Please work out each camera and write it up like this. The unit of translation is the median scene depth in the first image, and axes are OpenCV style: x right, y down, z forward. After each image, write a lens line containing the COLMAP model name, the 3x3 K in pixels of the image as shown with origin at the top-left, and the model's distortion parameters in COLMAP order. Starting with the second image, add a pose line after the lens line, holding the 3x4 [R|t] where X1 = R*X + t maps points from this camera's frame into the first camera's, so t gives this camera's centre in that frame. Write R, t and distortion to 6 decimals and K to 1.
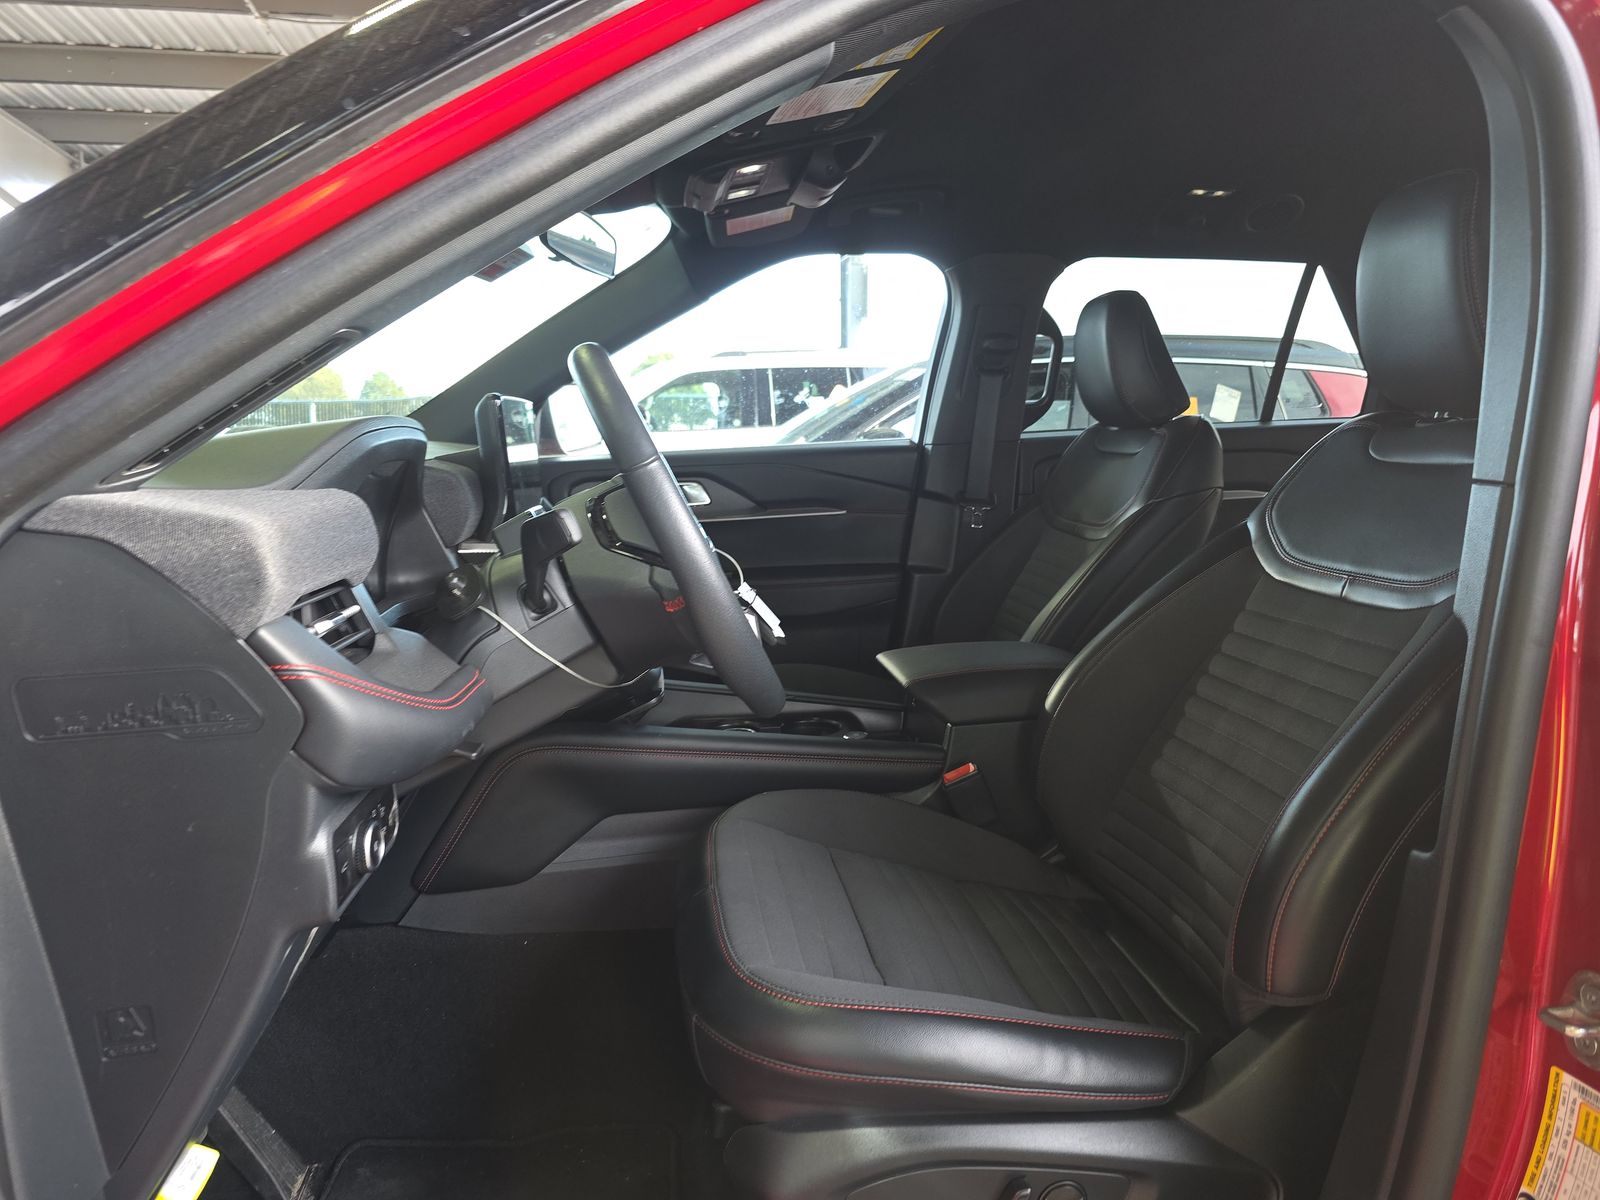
lens RADIAL K [[1038.7, 0, 794.6], [0, 1038.7, 599.4], [0, 0, 1]] dist [0.042656, -0.048396]
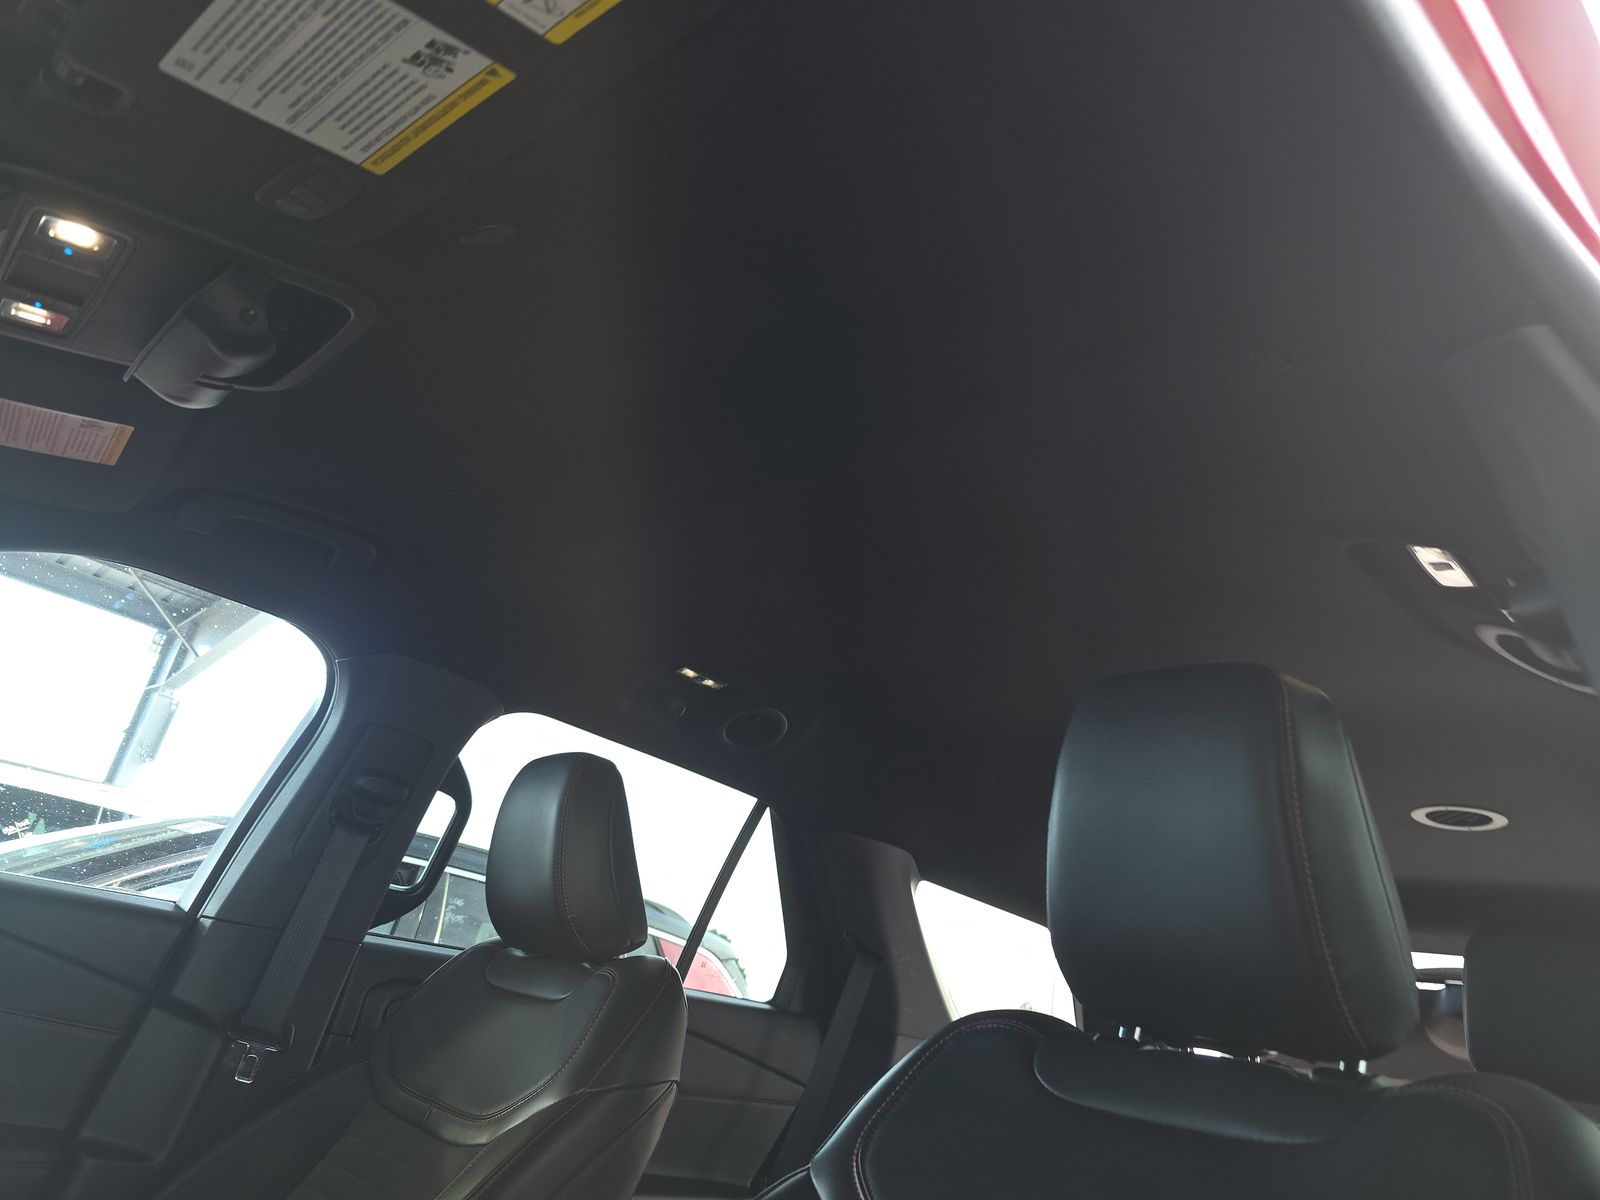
lens RADIAL K [[1038.7, 0, 794.6], [0, 1038.7, 599.4], [0, 0, 1]] dist [0.042656, -0.048396]
pose [[0.780612, 0.378583, 0.497313, 0.025602], [-0.091402, 0.856273, -0.508373, -0.032526], [-0.618297, 0.351386, 0.703020, 0.318748]]
